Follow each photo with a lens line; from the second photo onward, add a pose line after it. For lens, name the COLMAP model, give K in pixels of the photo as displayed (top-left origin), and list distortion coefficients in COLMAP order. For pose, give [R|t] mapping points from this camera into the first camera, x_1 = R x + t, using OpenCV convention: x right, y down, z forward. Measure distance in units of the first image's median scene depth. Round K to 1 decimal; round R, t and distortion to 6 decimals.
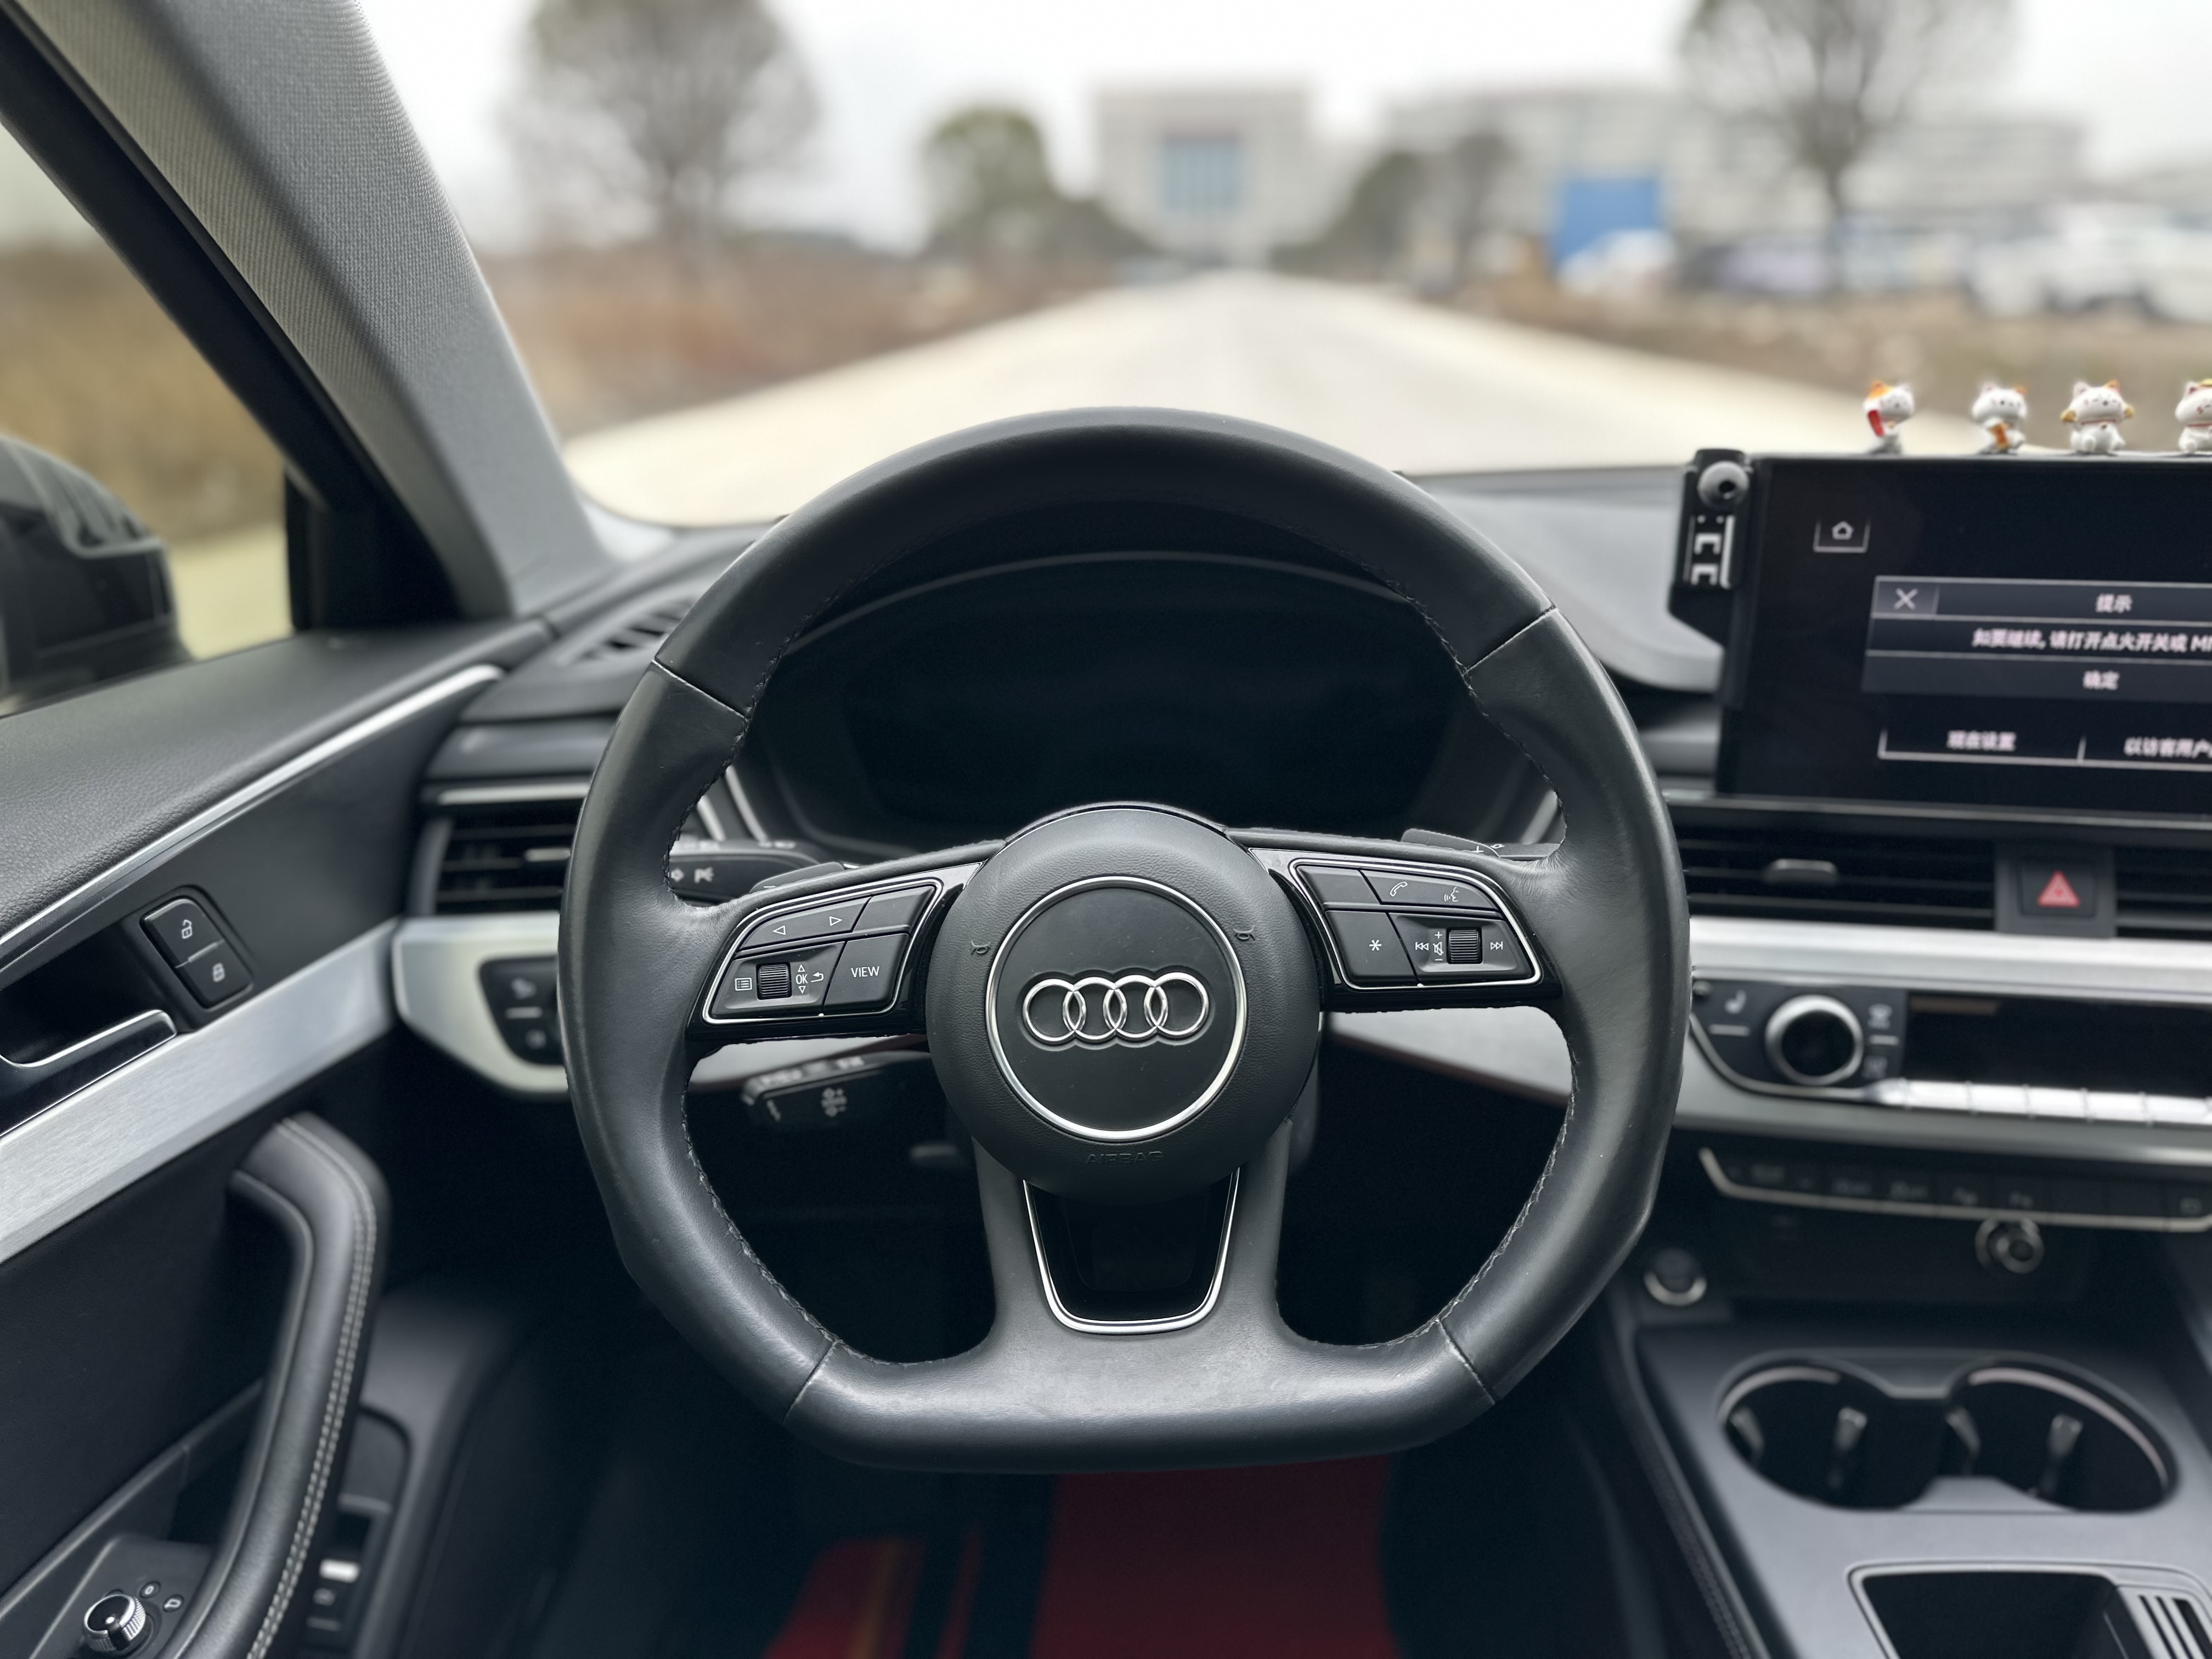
lens RADIAL K [[1575.7, 0, 1101.9], [0, 1575.7, 868.7], [0, 0, 1]] dist [0.103084, -0.135406]
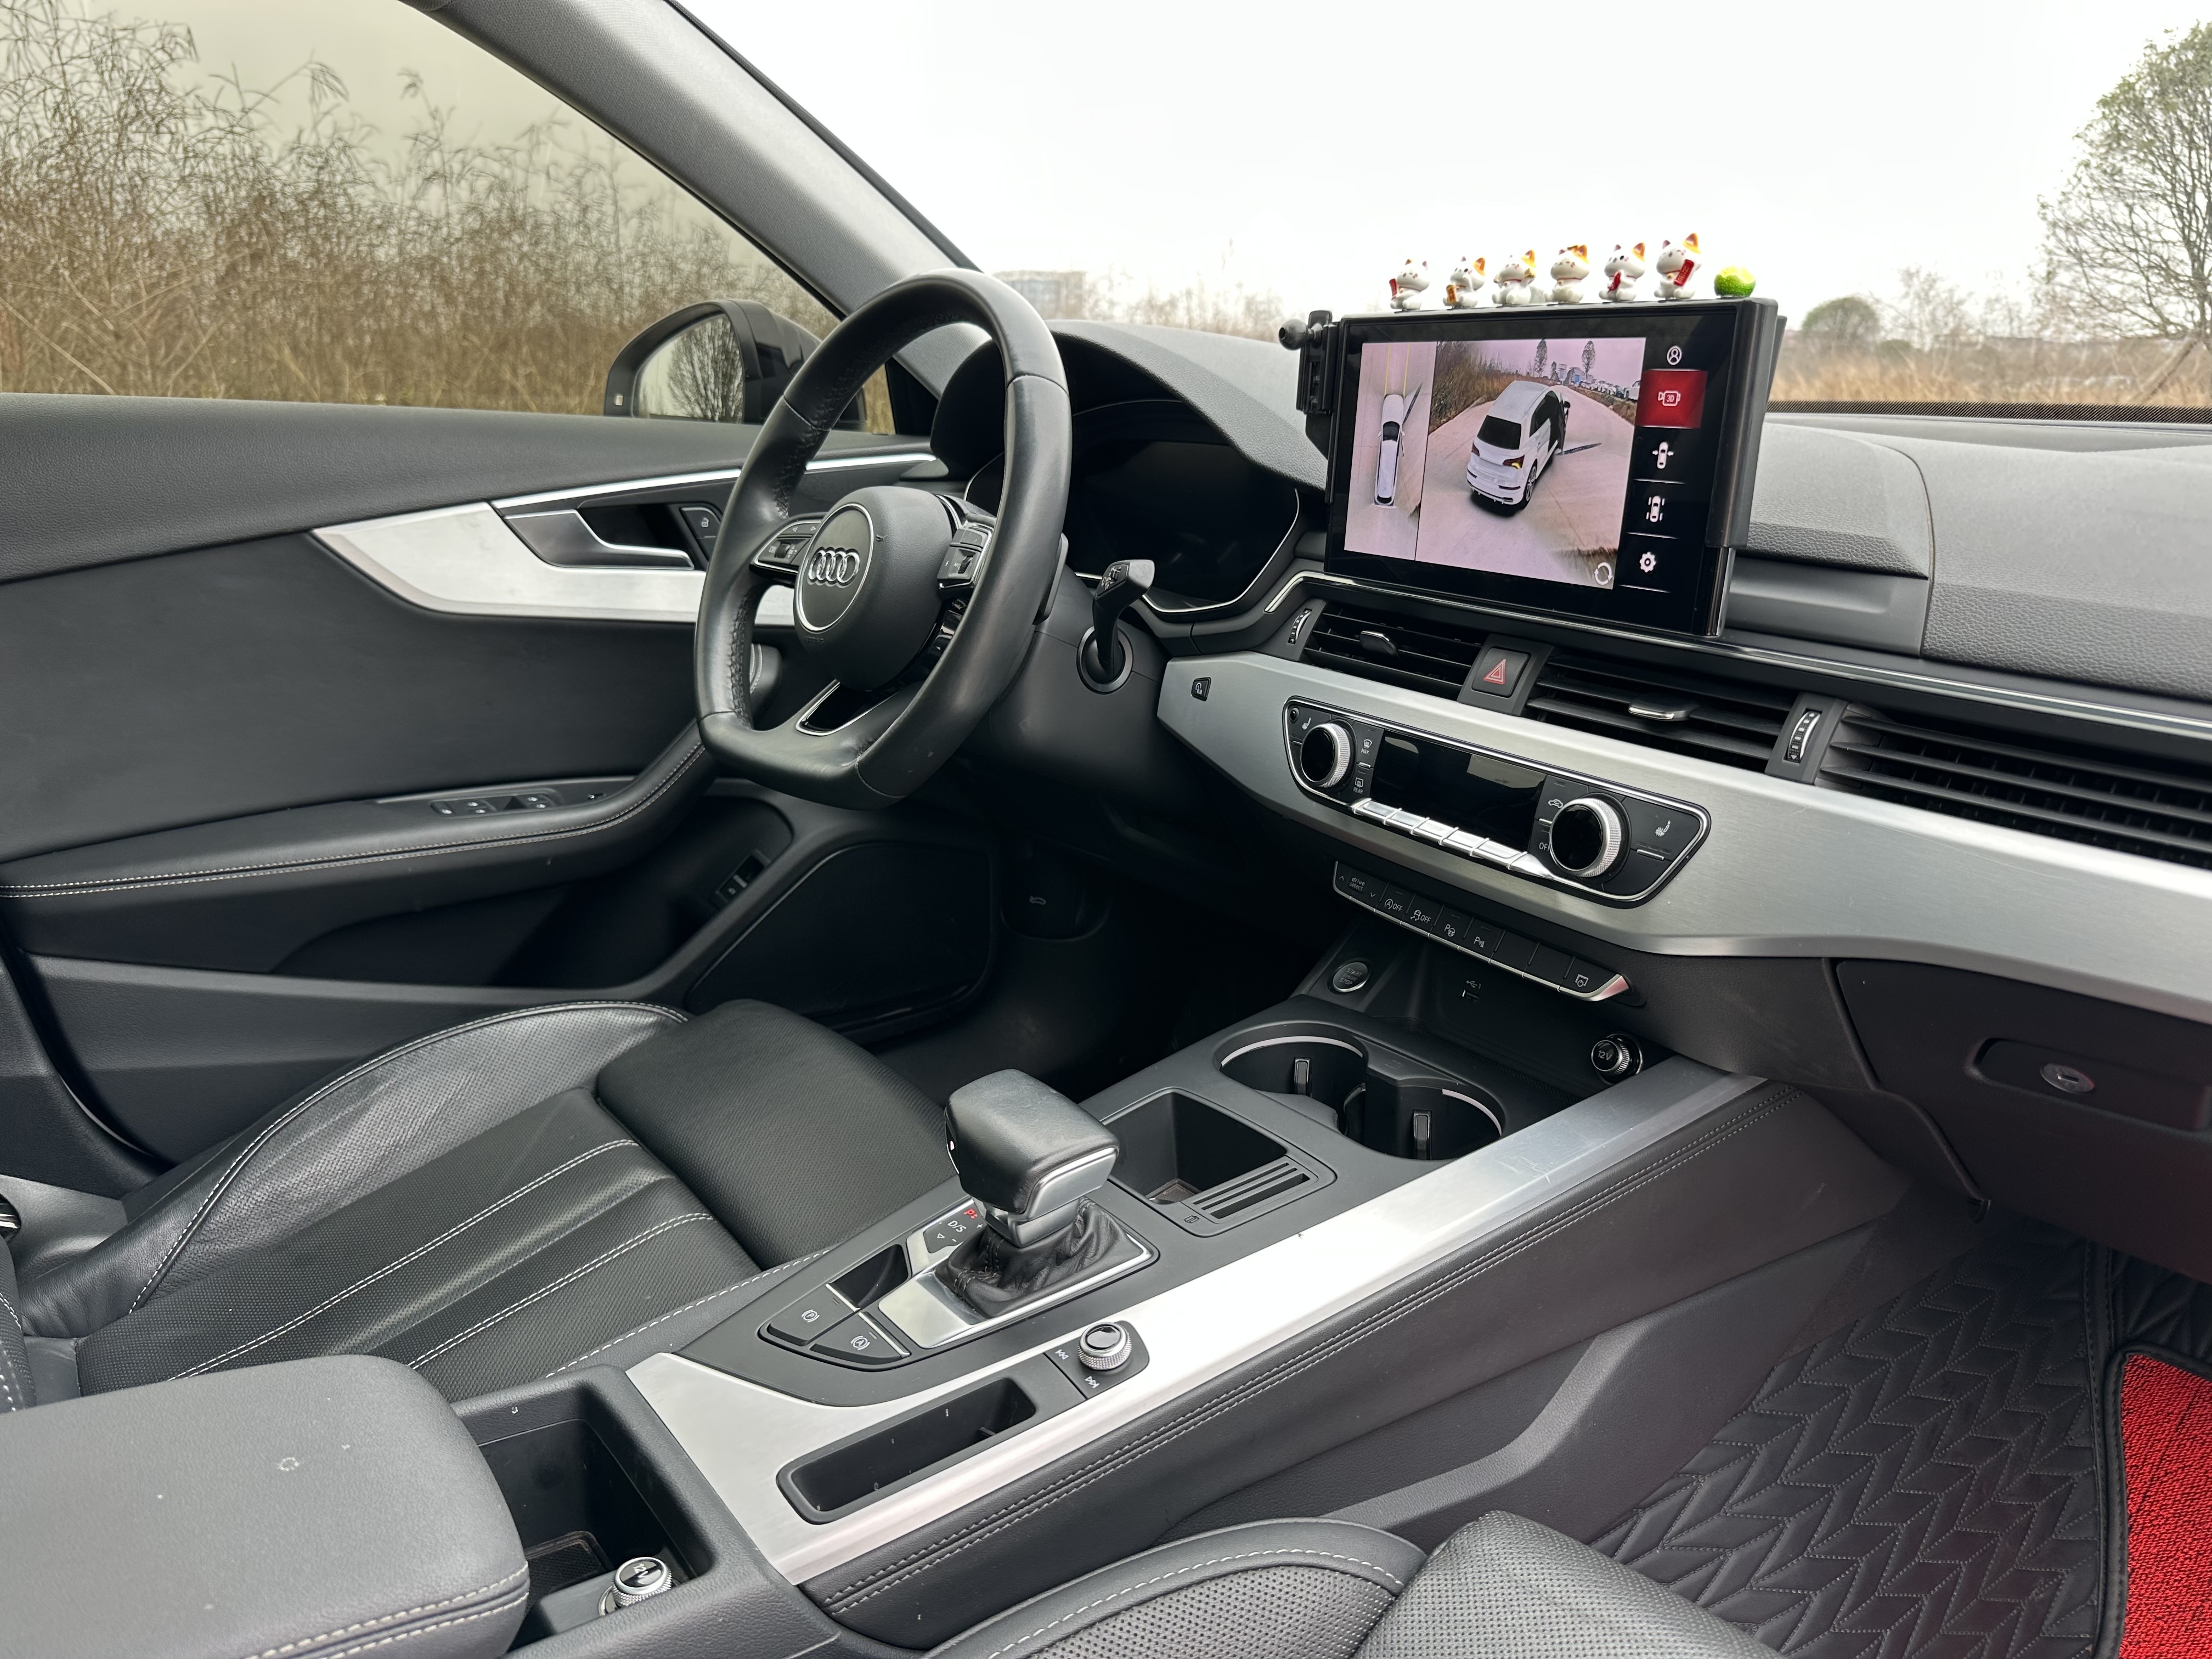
lens RADIAL K [[1575.7, 0, 1101.9], [0, 1575.7, 868.7], [0, 0, 1]] dist [0.103084, -0.135406]
pose [[0.639536, 0.245957, -0.728354, 1.402756], [-0.287169, 0.955286, 0.070439, 0.169390], [0.713111, 0.164112, 0.681571, -0.036443]]
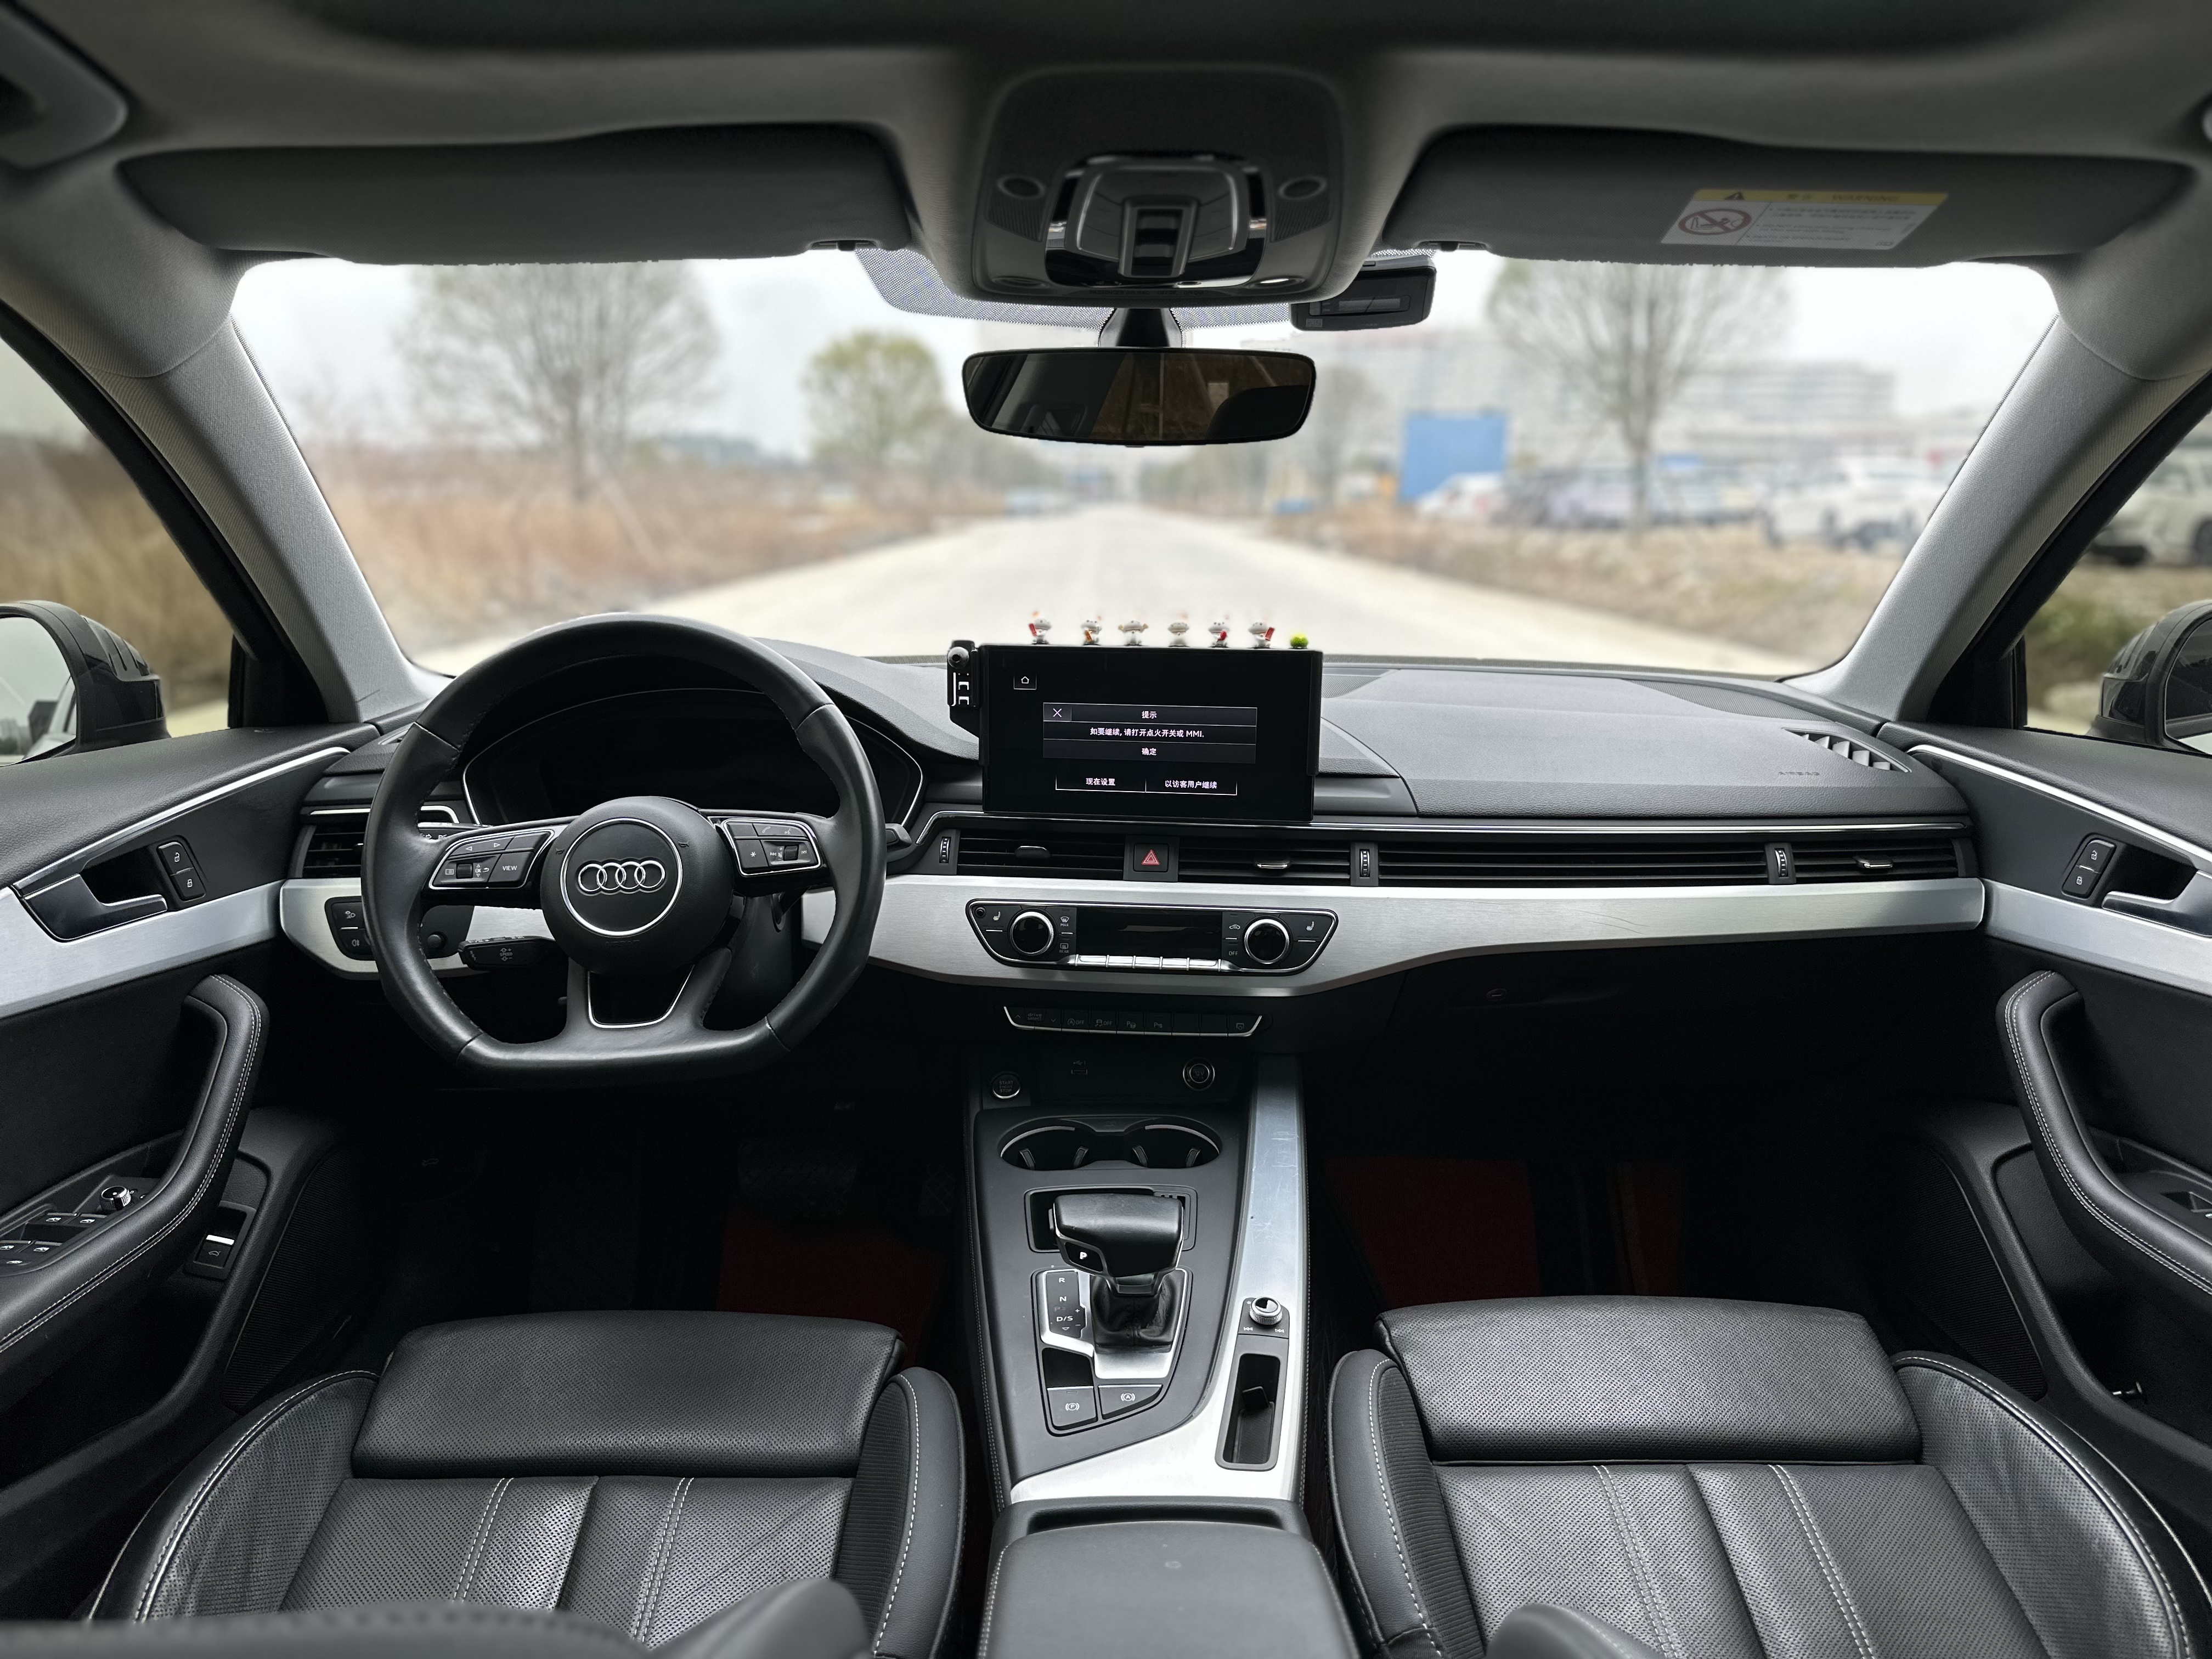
lens RADIAL K [[1575.7, 0, 1101.9], [0, 1575.7, 868.7], [0, 0, 1]] dist [0.103084, -0.135406]
pose [[0.997905, 0.002737, 0.064633, 0.428470], [0.005205, 0.992468, -0.122394, 0.282011], [-0.064481, 0.122474, 0.990375, -0.997634]]
